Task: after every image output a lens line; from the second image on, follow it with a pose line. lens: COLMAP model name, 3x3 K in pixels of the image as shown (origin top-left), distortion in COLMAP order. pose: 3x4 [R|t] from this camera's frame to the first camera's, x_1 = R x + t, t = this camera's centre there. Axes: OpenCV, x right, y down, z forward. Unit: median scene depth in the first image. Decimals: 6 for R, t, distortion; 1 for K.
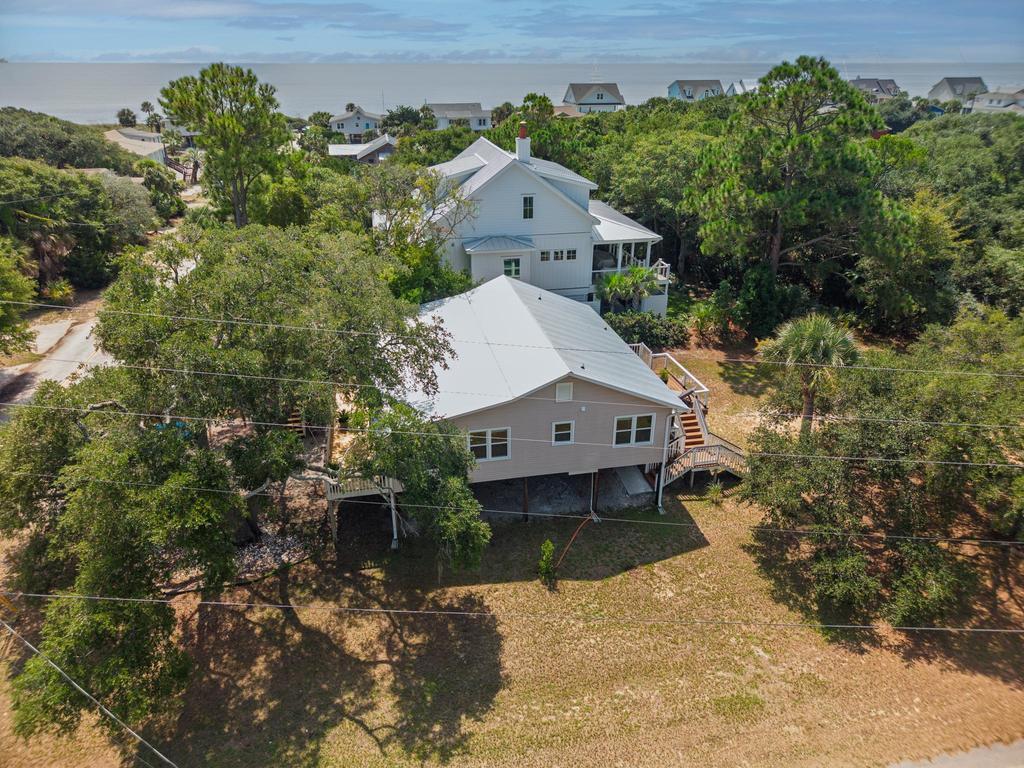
lens RADIAL K [[704.5, 0, 510.1], [0, 704.5, 382.8], [0, 0, 1]] dist [0.008718, -0.001137]
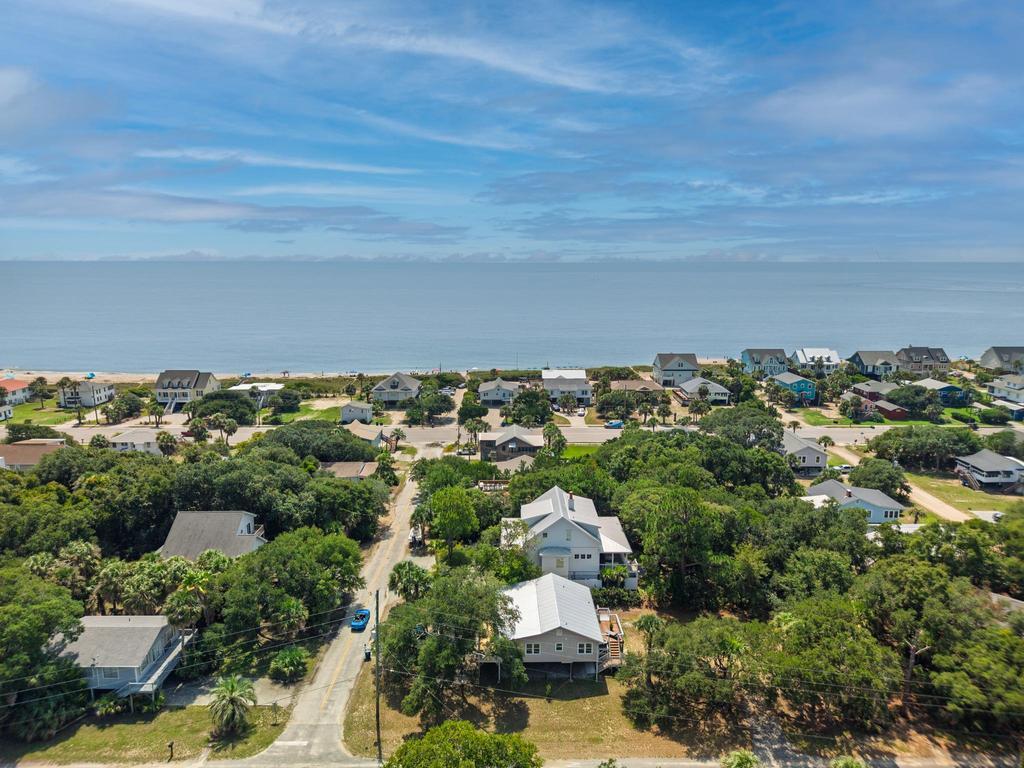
lens RADIAL K [[704.5, 0, 512.4], [0, 704.5, 388.6], [0, 0, 1]] dist [0.008718, -0.001137]
pose [[0.984398, 0.042103, -0.170845, 0.357567], [-0.081689, 0.969325, -0.231808, -0.286210], [0.155845, 0.242148, 0.957641, -2.185202]]
